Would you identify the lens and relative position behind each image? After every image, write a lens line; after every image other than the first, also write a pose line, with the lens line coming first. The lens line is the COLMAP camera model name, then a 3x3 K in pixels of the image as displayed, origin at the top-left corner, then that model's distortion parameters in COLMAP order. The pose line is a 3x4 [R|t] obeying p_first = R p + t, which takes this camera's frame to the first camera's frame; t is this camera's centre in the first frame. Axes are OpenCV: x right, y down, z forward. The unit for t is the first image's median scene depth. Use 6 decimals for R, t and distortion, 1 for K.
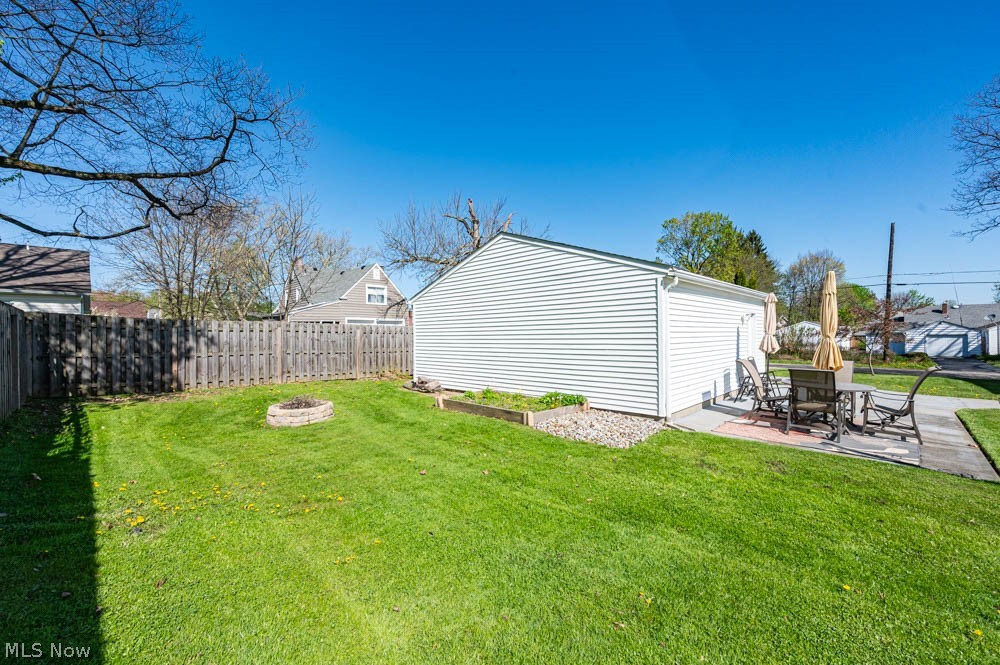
lens RADIAL K [[397.5, 0, 499.2], [0, 397.5, 333.3], [0, 0, 1]] dist [-0.001412, -0.000168]
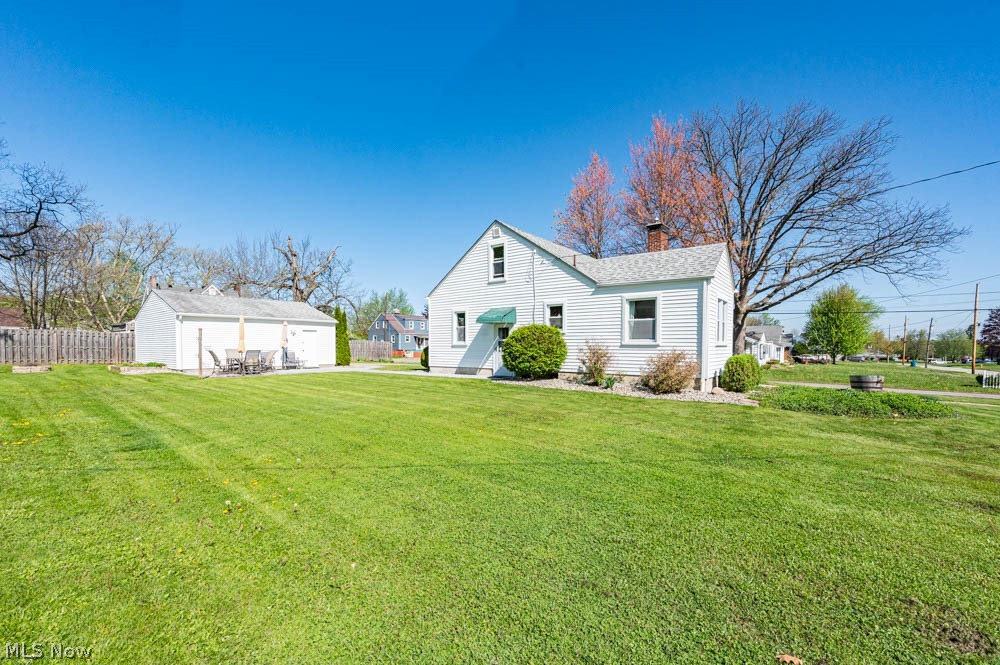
lens RADIAL K [[397.5, 0, 479.3], [0, 397.5, 356.6], [0, 0, 1]] dist [-0.001412, -0.000168]
pose [[0.994280, 0.011367, 0.106195, 1.456273], [-0.014180, 0.999567, 0.025775, 0.022892], [-0.105856, -0.027133, 0.994011, -1.242627]]
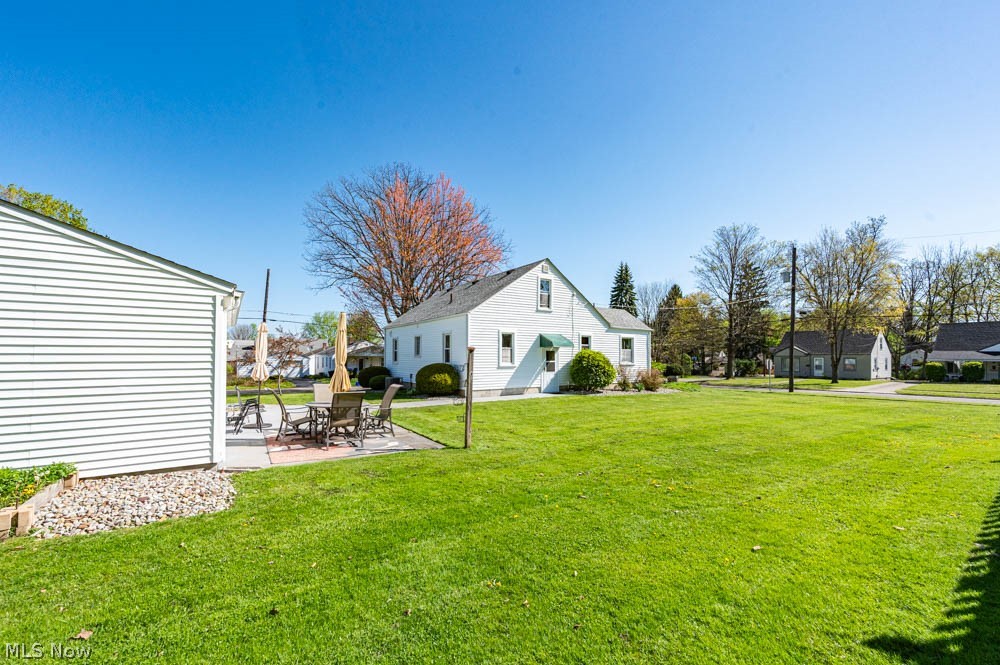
lens RADIAL K [[397.5, 0, 504.9], [0, 397.5, 351.1], [0, 0, 1]] dist [-0.001412, -0.000168]
pose [[0.226501, 0.026305, 0.973656, -0.268119], [-0.006250, 0.999654, -0.025553, -0.006283], [-0.973991, -0.000298, 0.226587, 0.221880]]
